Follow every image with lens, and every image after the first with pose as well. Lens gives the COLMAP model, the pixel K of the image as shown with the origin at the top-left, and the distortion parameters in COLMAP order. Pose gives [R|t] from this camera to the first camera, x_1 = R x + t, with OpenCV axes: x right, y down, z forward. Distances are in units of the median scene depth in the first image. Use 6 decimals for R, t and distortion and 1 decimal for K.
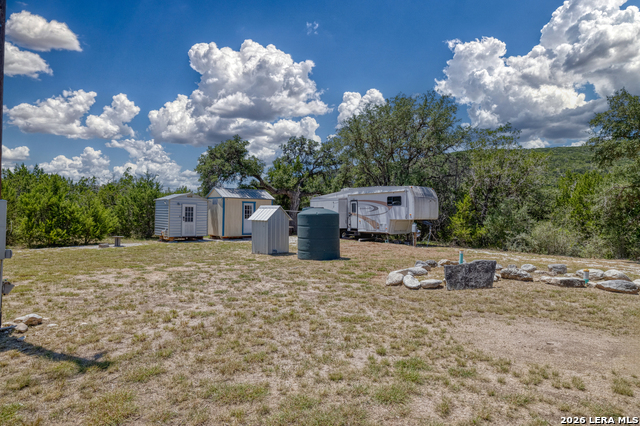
lens RADIAL K [[371.6, 0, 317.5], [0, 371.6, 213.9], [0, 0, 1]] dist [-0.001581, -0.000049]
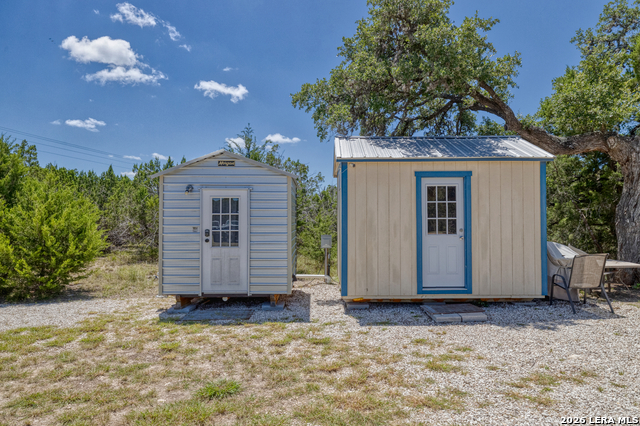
lens RADIAL K [[378.2, 0, 319.6], [0, 378.2, 216.2], [0, 0, 1]] dist [0.002361, 0.000485]
pose [[0.769473, -0.027877, -0.638071, -0.081334], [0.015162, 0.999563, -0.025386, 0.005505], [0.638499, 0.009859, 0.769559, 0.760833]]
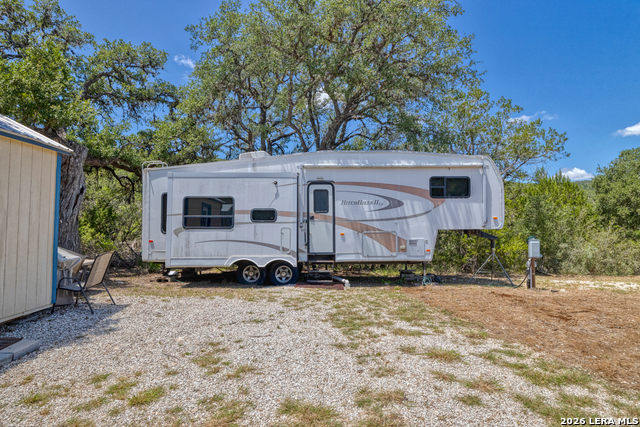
lens RADIAL K [[378.2, 0, 323.0], [0, 378.2, 211.8], [0, 0, 1]] dist [0.002361, 0.000485]
pose [[0.606510, 0.019279, 0.794842, -0.229217], [-0.000566, 0.999716, -0.023816, 0.004930], [-0.795076, 0.013995, 0.606348, 0.791392]]
